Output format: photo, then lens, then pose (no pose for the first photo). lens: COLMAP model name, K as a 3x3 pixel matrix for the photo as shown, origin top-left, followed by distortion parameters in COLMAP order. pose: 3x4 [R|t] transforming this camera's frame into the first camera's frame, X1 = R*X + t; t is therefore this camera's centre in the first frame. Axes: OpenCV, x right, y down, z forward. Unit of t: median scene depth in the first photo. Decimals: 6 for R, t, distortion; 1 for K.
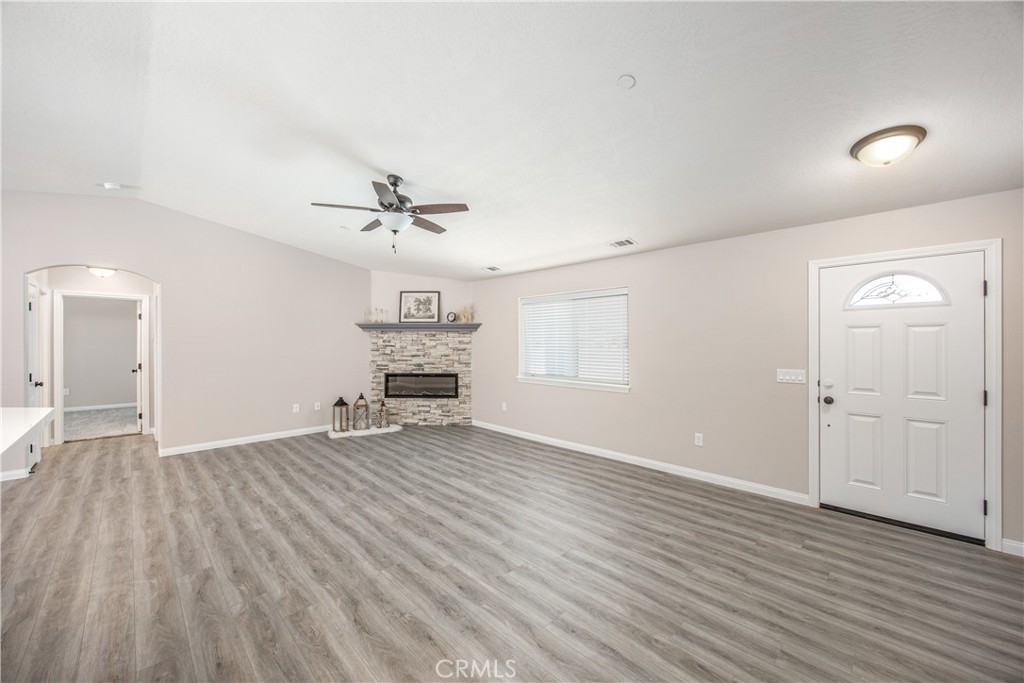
lens RADIAL K [[393.8, 0, 511.9], [0, 393.8, 344.3], [0, 0, 1]] dist [-0.000820, 0.000066]
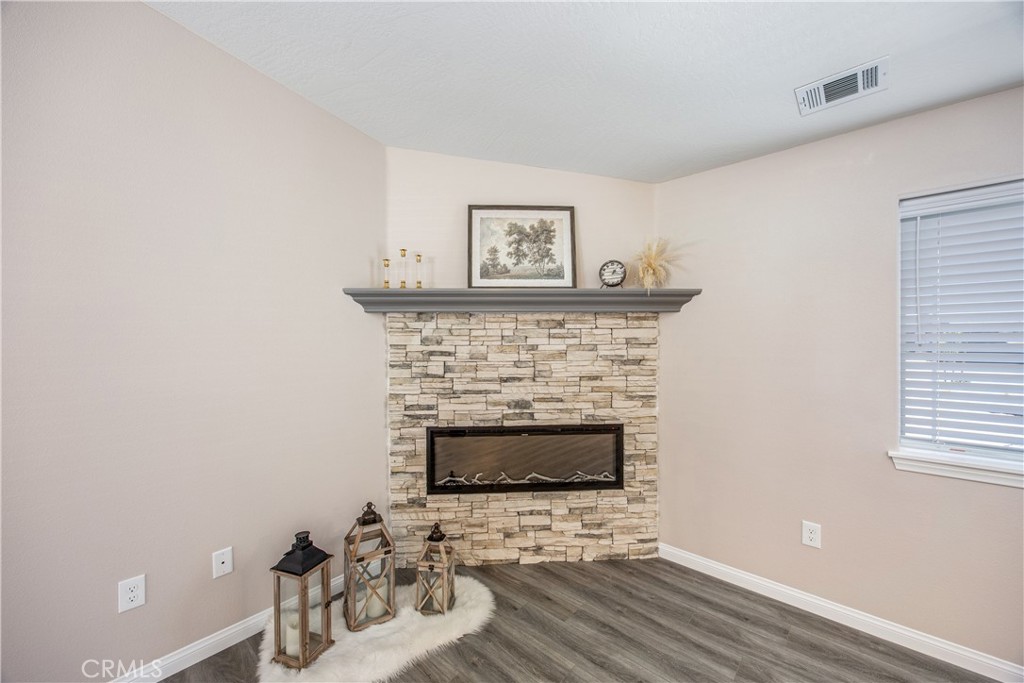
lens RADIAL K [[393.8, 0, 511.9], [0, 393.8, 344.3], [0, 0, 1]] dist [-0.000820, 0.000066]
pose [[0.997452, -0.008664, 0.070814, -0.270352], [0.008374, 0.999955, 0.004392, -0.005398], [-0.070849, -0.003787, 0.997480, 0.630168]]
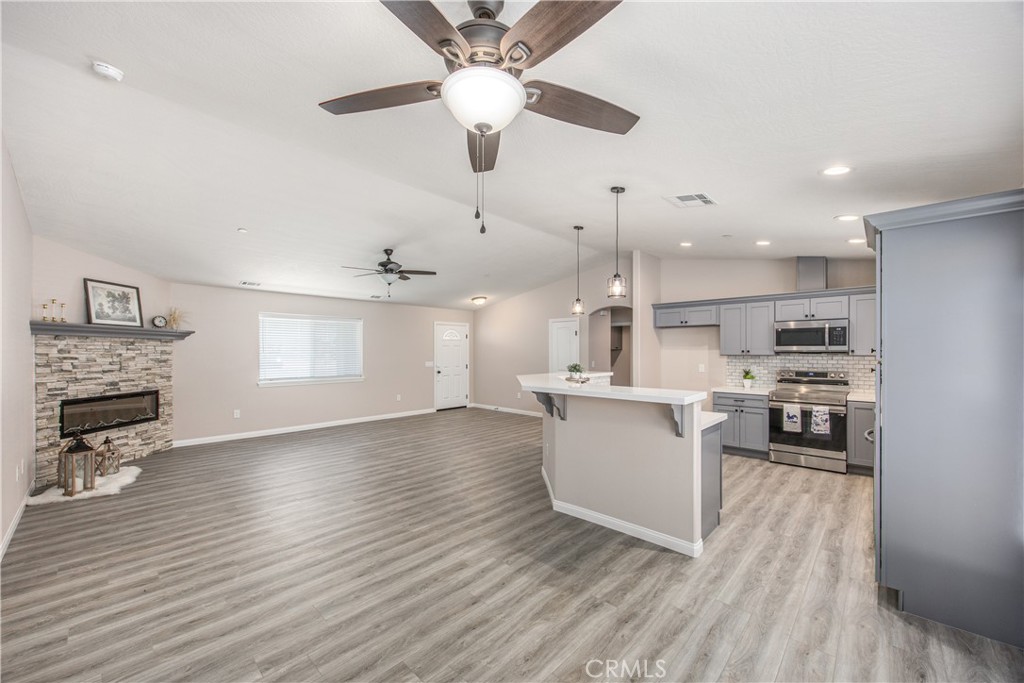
lens RADIAL K [[393.1, 0, 513.9], [0, 393.1, 350.6], [0, 0, 1]] dist [-0.009039, -0.000182]
pose [[-0.035772, -0.000033, 0.999360, -0.988172], [0.006986, 0.999976, 0.000283, -0.003683], [-0.999336, 0.006992, -0.035770, 0.280220]]
